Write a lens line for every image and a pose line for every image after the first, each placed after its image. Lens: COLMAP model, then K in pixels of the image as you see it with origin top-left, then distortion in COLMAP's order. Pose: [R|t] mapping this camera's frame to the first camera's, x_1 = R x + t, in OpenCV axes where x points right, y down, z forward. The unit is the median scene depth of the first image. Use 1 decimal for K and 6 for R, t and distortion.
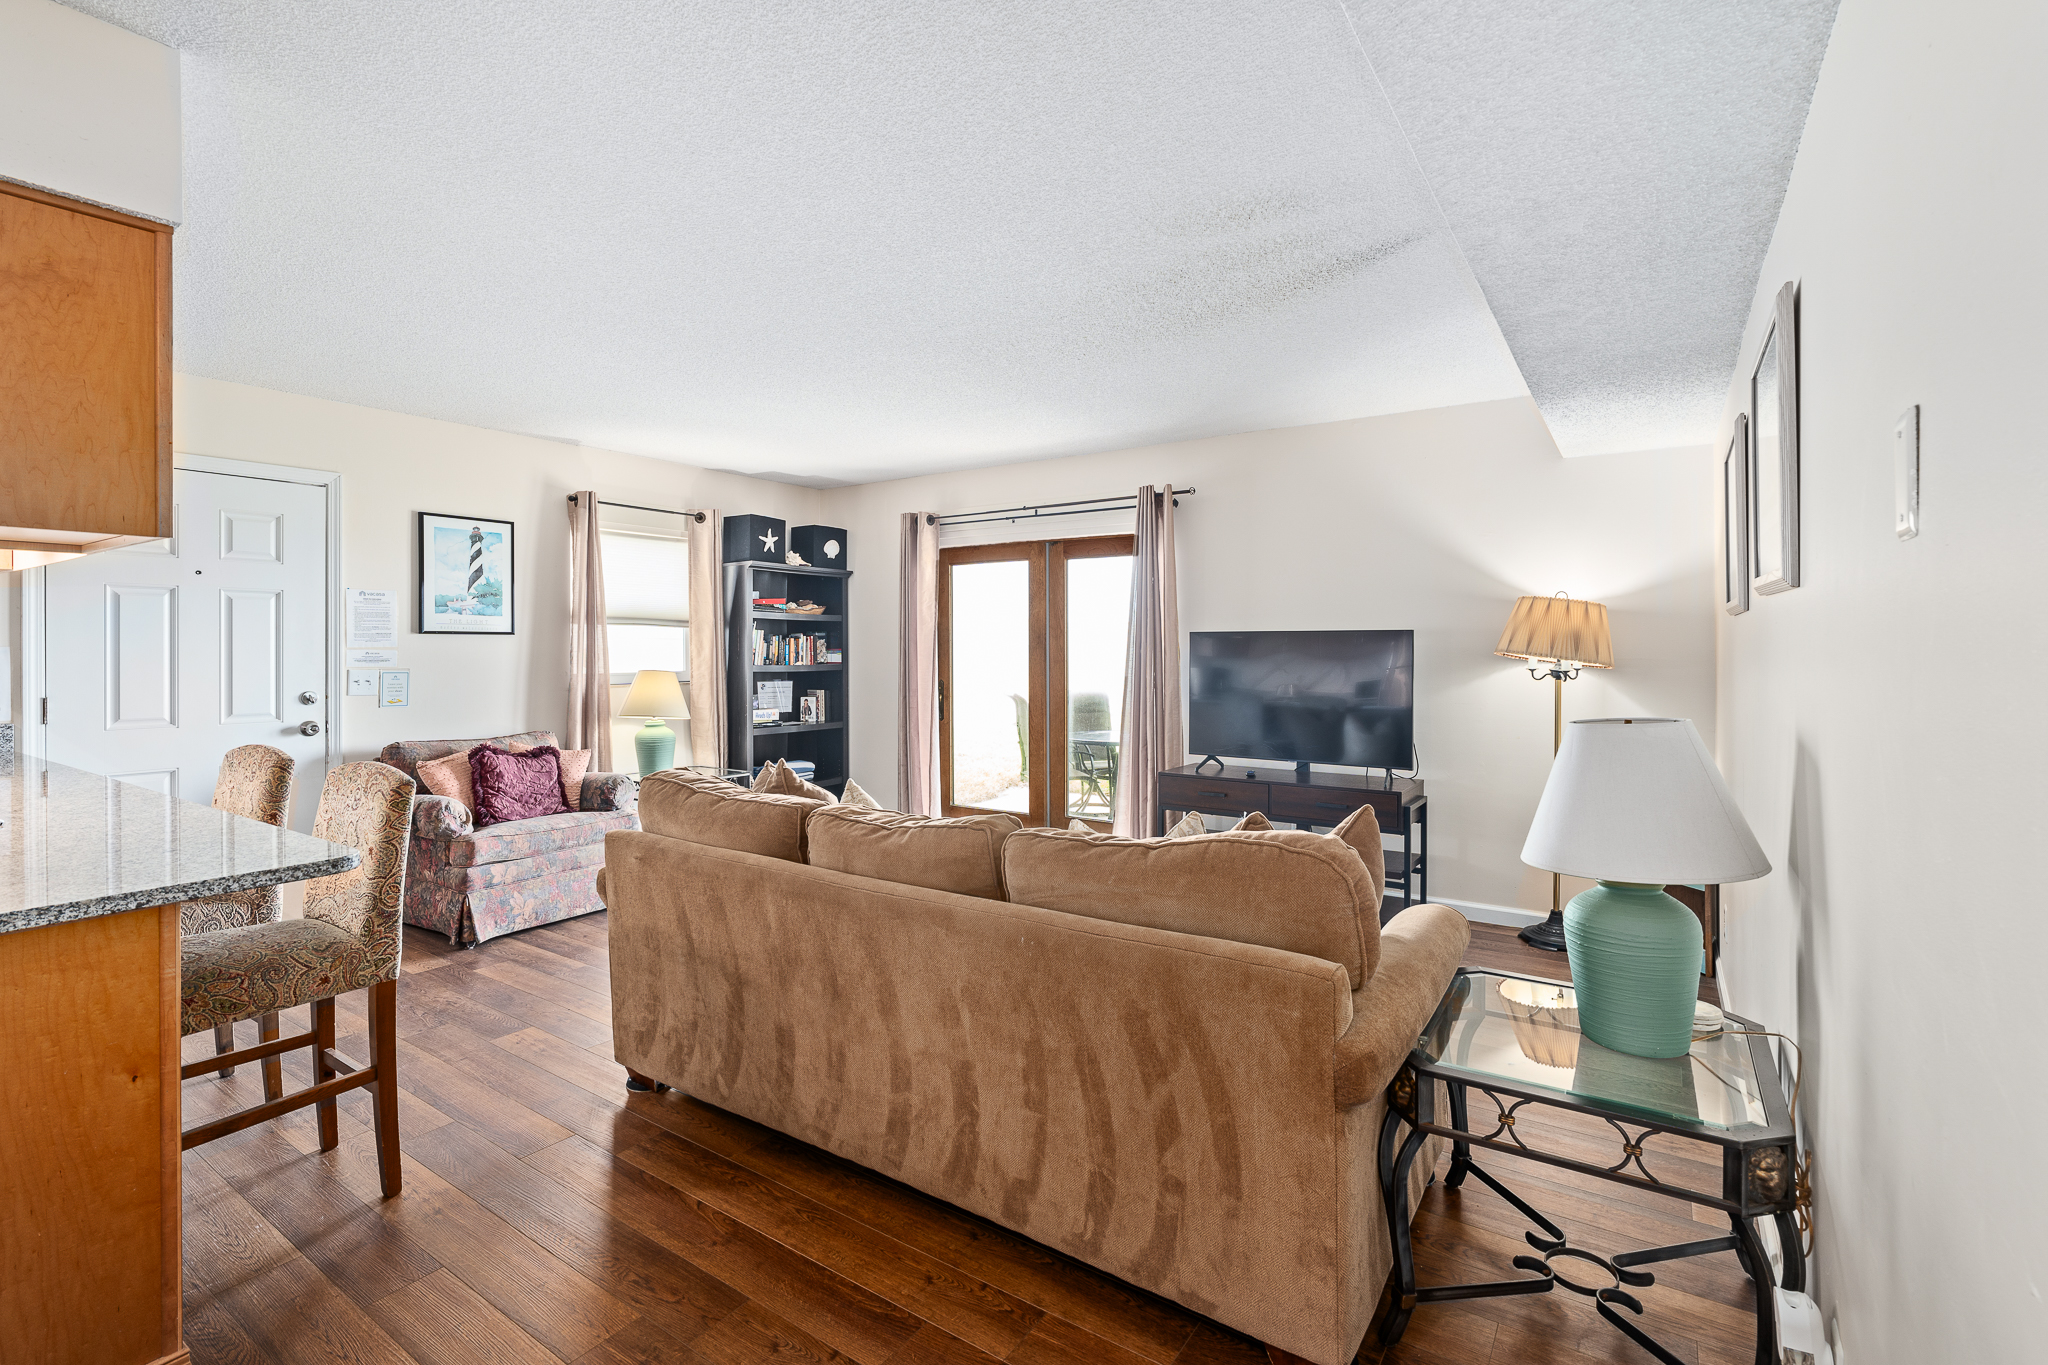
lens RADIAL K [[925.3, 0, 1030.6], [0, 925.3, 648.8], [0, 0, 1]] dist [-0.007295, 0.002600]
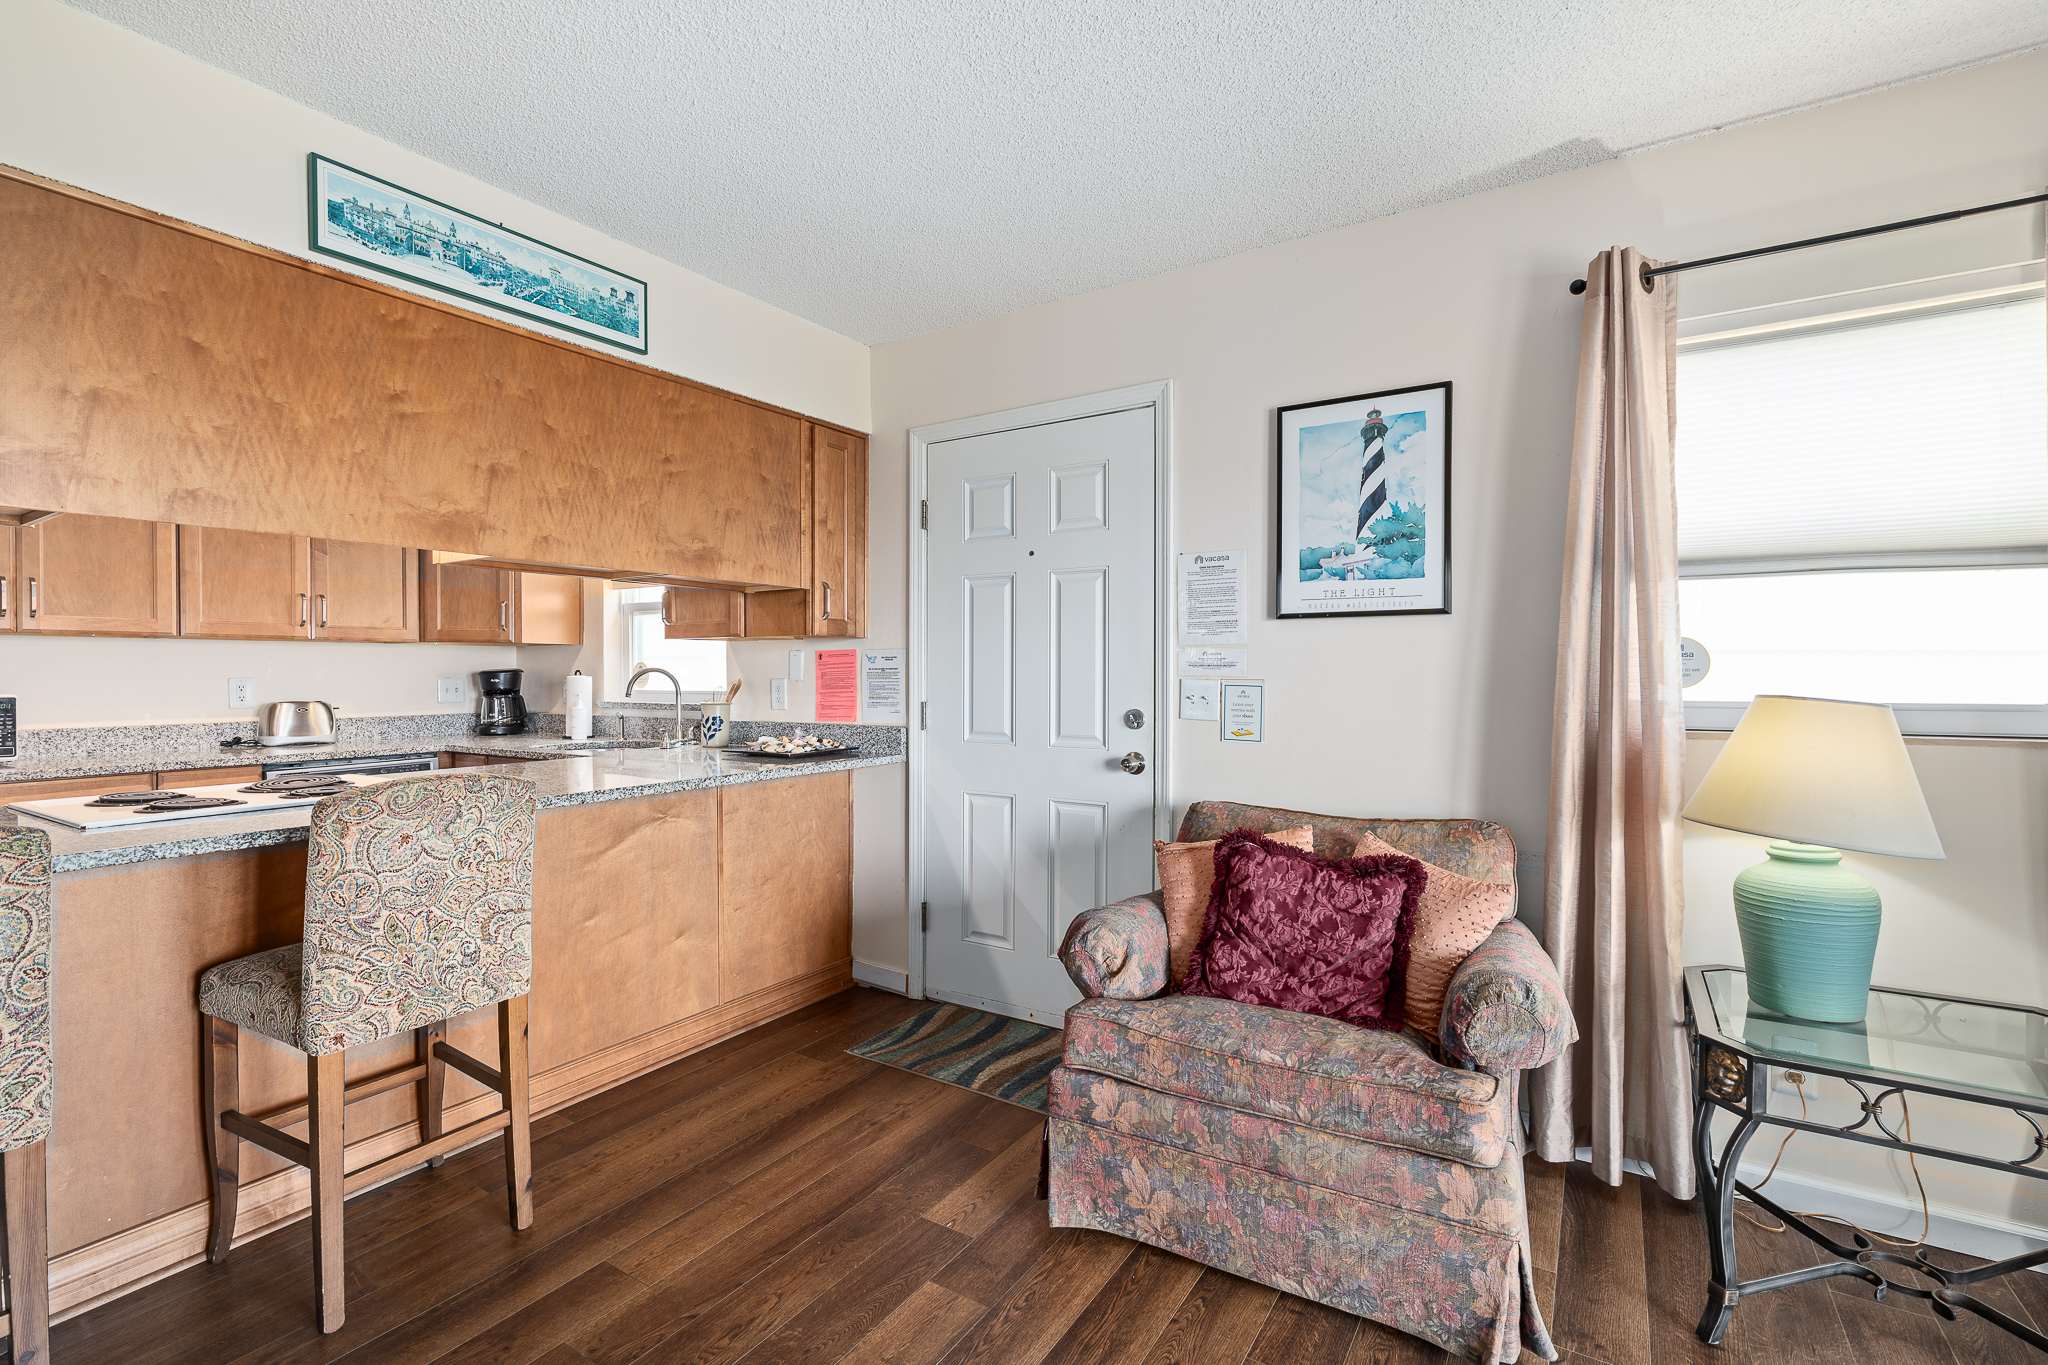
lens RADIAL K [[925.3, 0, 1022.6], [0, 925.3, 682.2], [0, 0, 1]] dist [-0.007295, 0.002600]
pose [[0.022538, 0.011667, -0.999678, -0.087165], [-0.000650, 0.999932, 0.011656, 0.016589], [0.999746, 0.000387, 0.022545, 0.834671]]
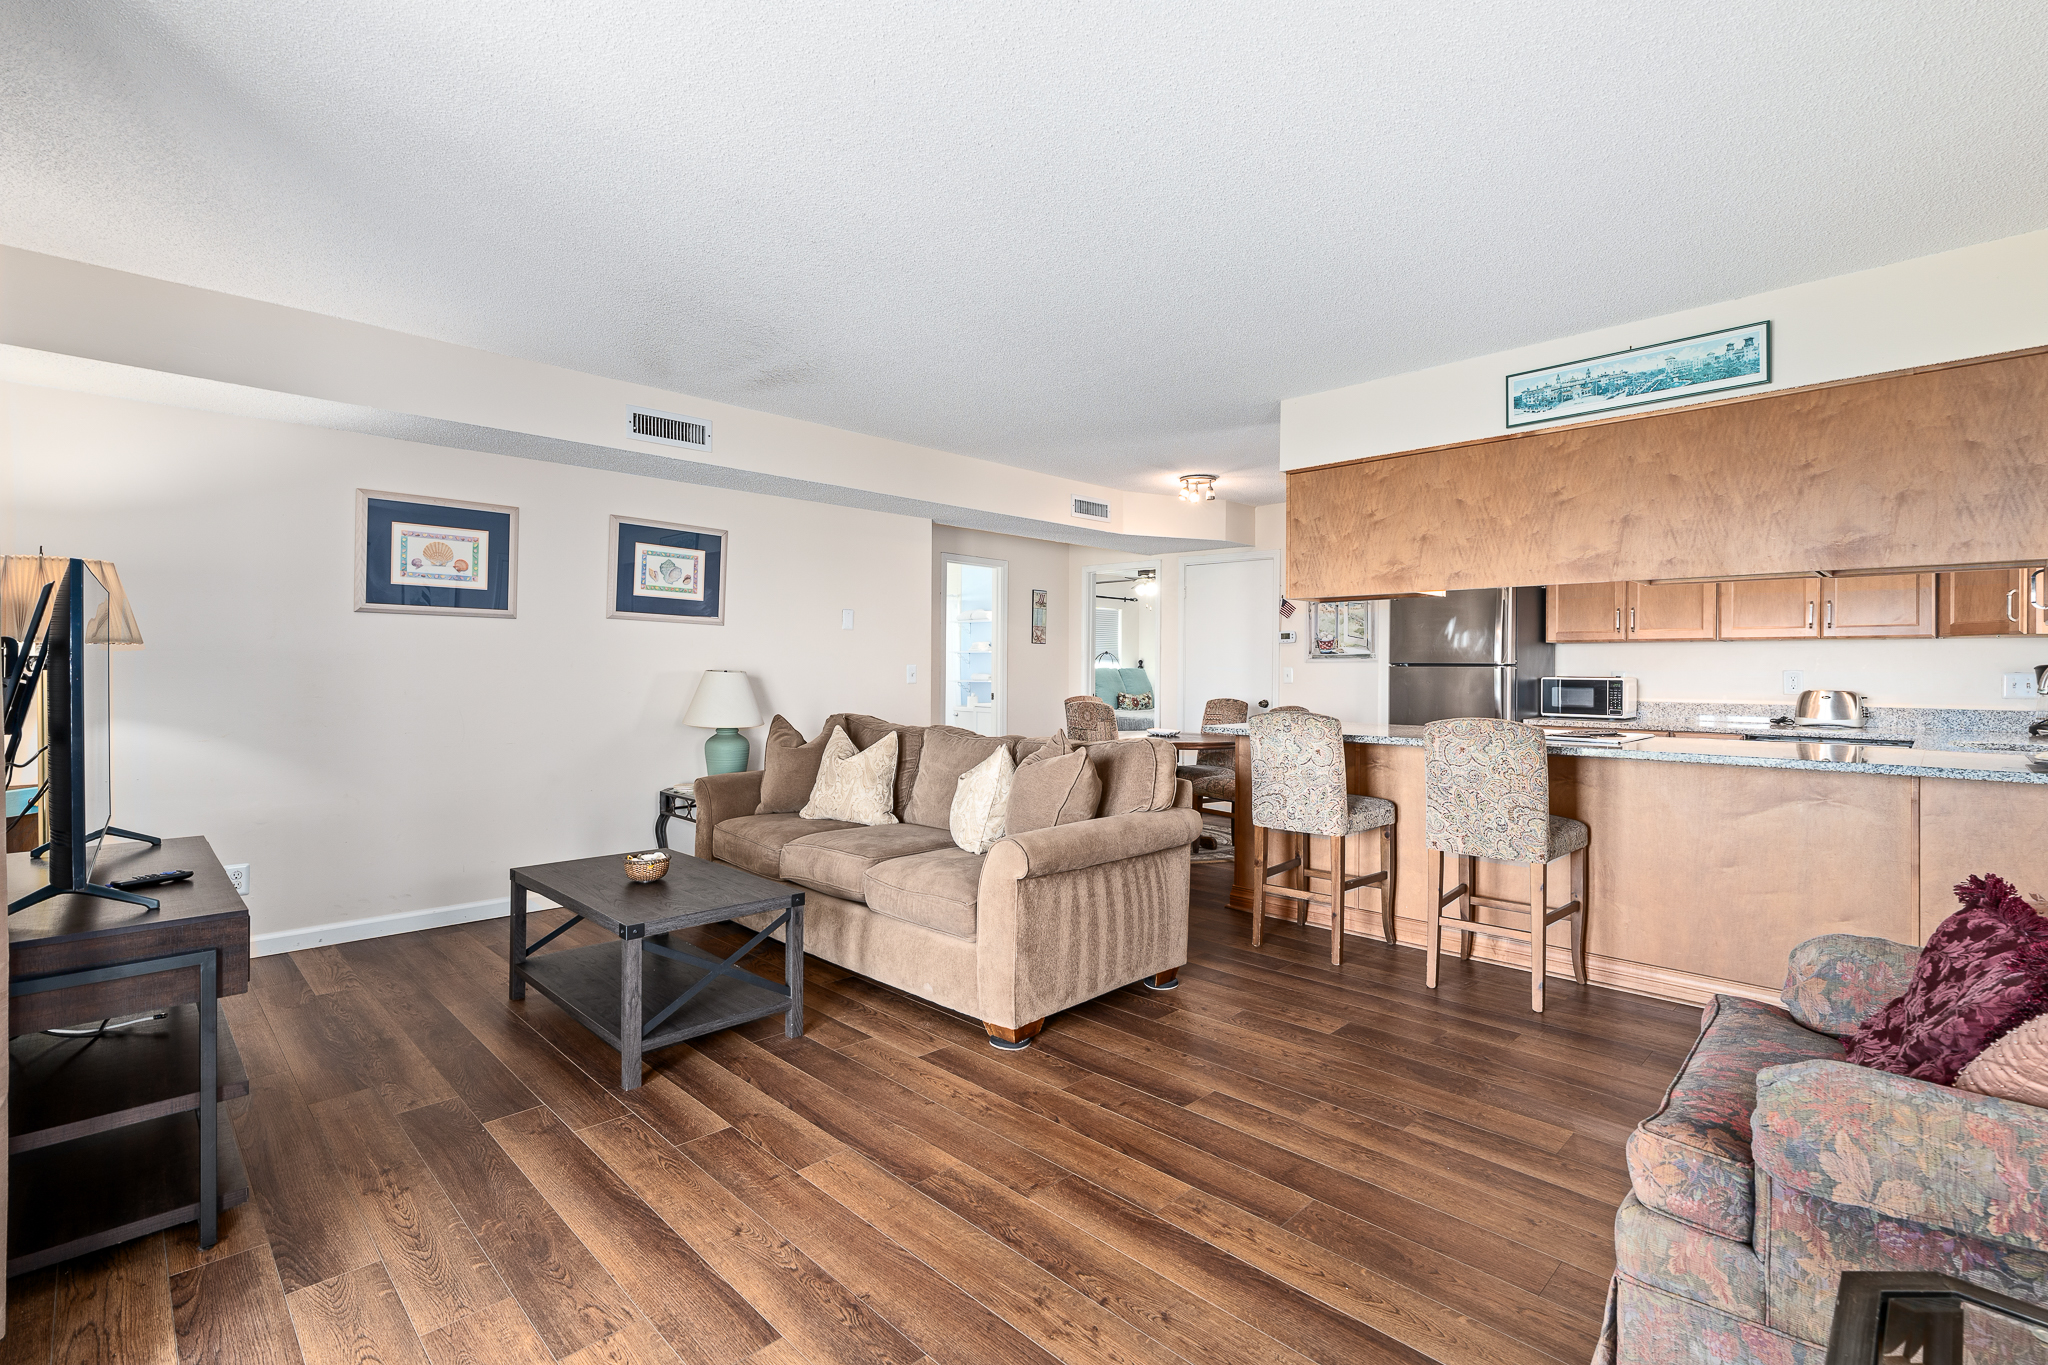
lens RADIAL K [[925.3, 0, 1033.0], [0, 925.3, 664.0], [0, 0, 1]] dist [-0.007295, 0.002600]
pose [[-0.982175, -0.004811, 0.187908, -0.283608], [-0.005575, 0.999978, -0.003534, 0.024082], [-0.187887, -0.004519, -0.982180, 1.361981]]
